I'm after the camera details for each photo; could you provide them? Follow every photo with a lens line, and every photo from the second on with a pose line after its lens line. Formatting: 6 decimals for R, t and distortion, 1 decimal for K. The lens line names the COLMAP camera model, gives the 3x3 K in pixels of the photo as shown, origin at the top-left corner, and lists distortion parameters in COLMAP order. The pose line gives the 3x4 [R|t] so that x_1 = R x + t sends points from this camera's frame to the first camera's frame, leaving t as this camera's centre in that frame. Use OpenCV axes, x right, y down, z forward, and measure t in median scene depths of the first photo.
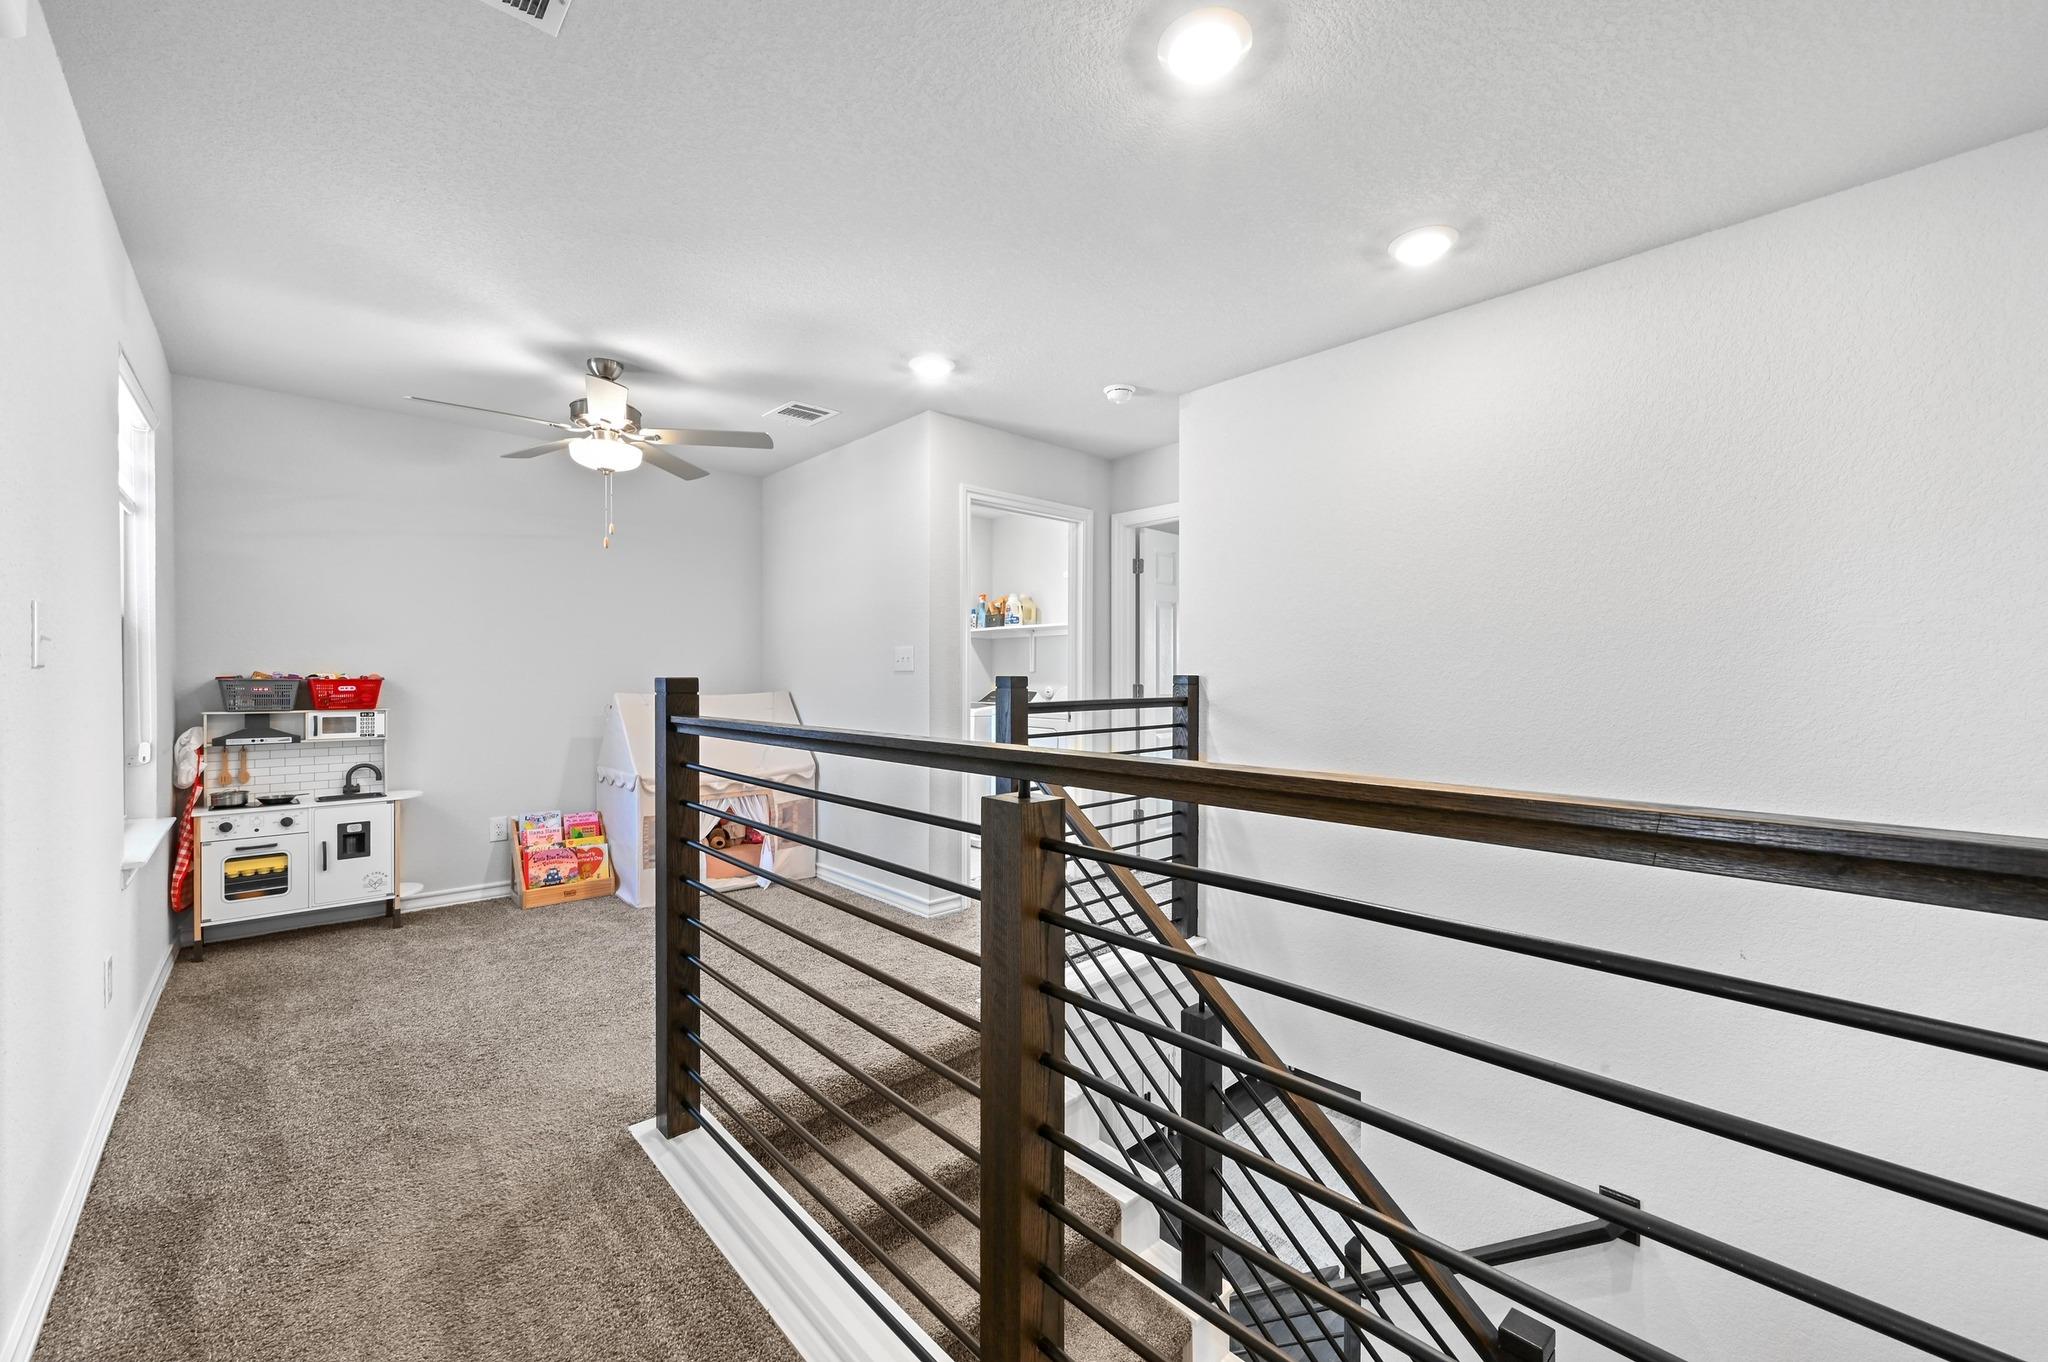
lens RADIAL K [[812.9, 0, 1022.4], [0, 812.9, 679.0], [0, 0, 1]] dist [-0.003878, 0.001539]
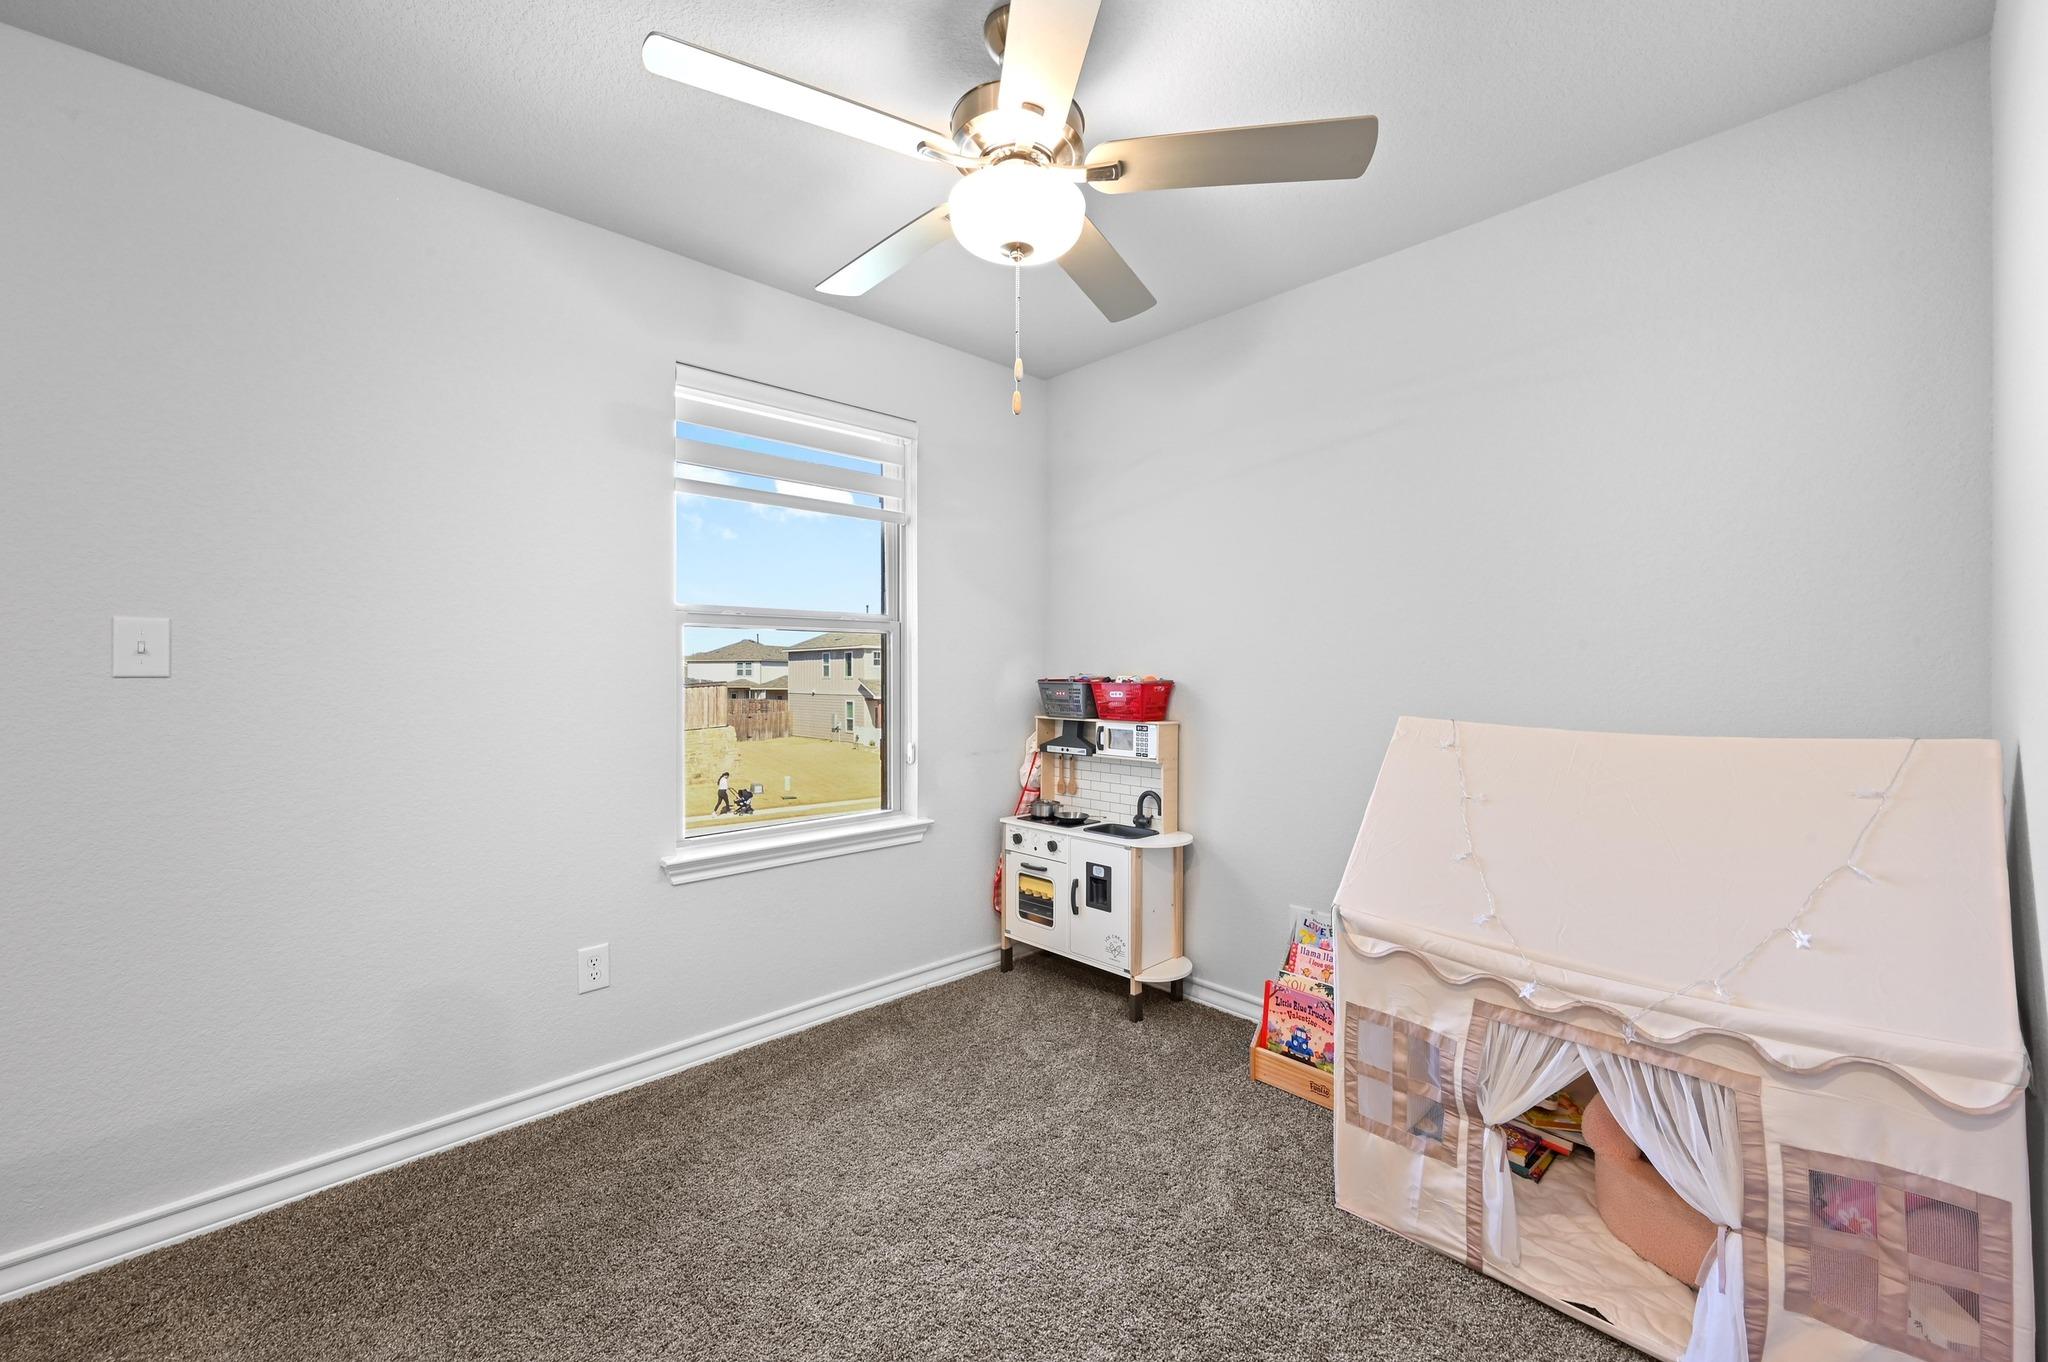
lens RADIAL K [[812.9, 0, 1021.4], [0, 812.9, 670.0], [0, 0, 1]] dist [-0.003878, 0.001539]
pose [[0.024983, -0.006998, -0.999663, -0.032879], [-0.003860, 0.999967, -0.007096, -0.006492], [0.999680, 0.004036, 0.024955, 0.910795]]
